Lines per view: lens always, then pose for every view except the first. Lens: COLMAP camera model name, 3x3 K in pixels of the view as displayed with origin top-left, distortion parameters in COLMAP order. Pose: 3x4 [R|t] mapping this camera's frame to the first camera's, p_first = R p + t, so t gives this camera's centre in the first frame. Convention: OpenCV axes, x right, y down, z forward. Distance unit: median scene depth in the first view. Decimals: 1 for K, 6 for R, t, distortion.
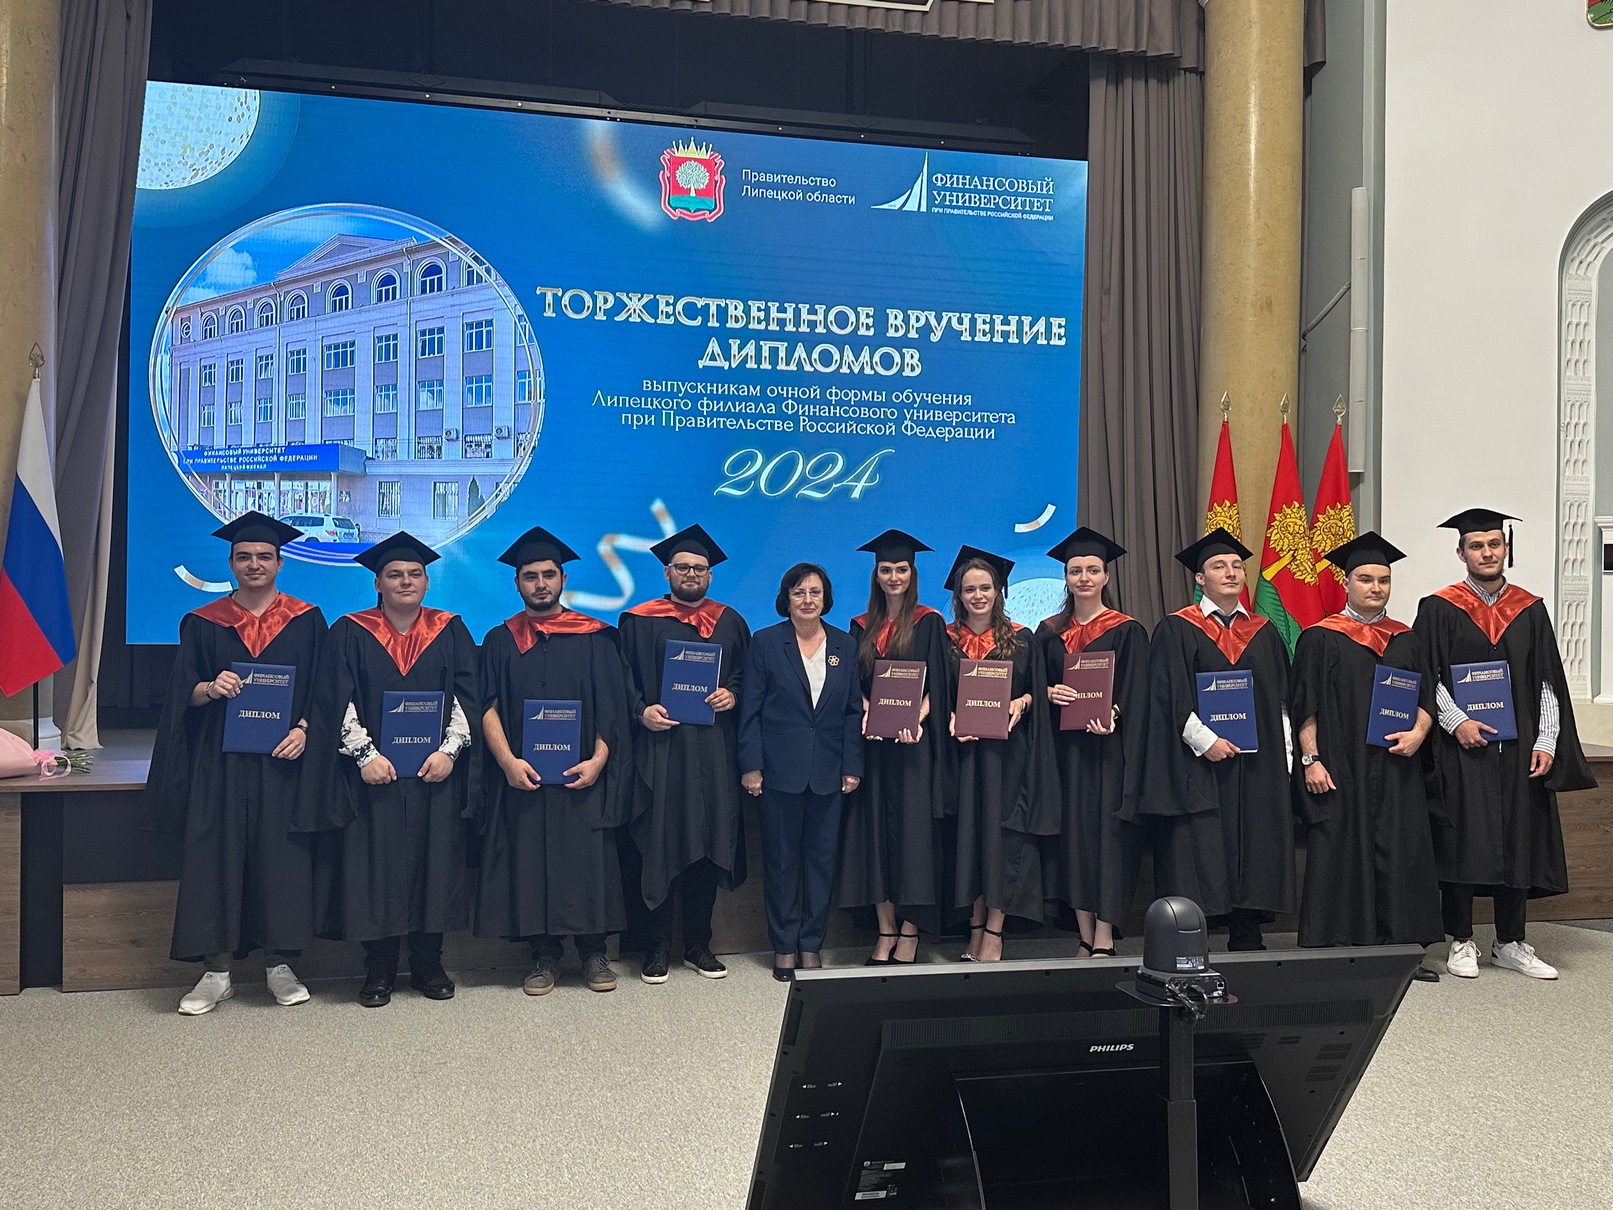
lens RADIAL K [[1558.2, 0, 814.5], [0, 1558.2, 611.5], [0, 0, 1]] dist [0.048318, 0.000000]
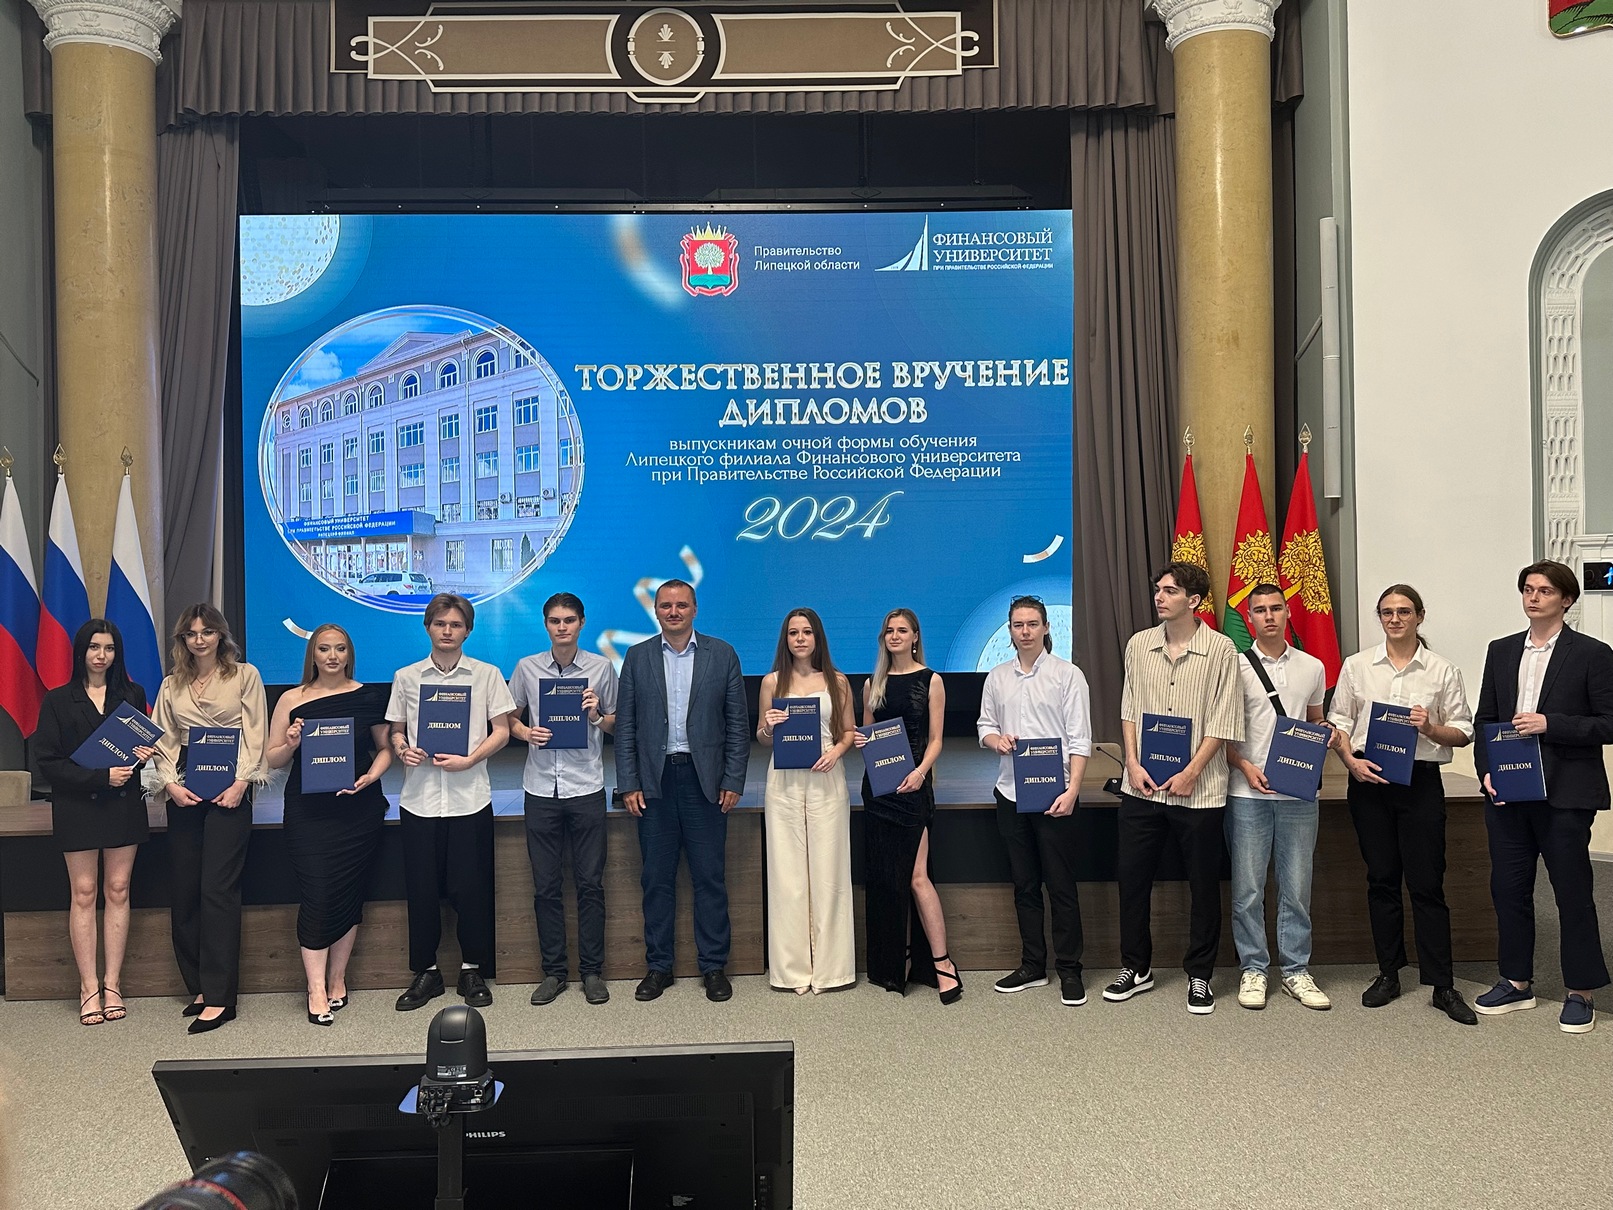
lens RADIAL K [[1396.6, 0, 792.4], [0, 1396.6, 616.3], [0, 0, 1]] dist [0.060934, -0.053825]
pose [[0.976714, -0.024427, -0.213153, 0.189909], [0.025828, 0.999659, 0.003786, -0.023421], [0.212987, -0.009203, 0.977012, 0.031477]]
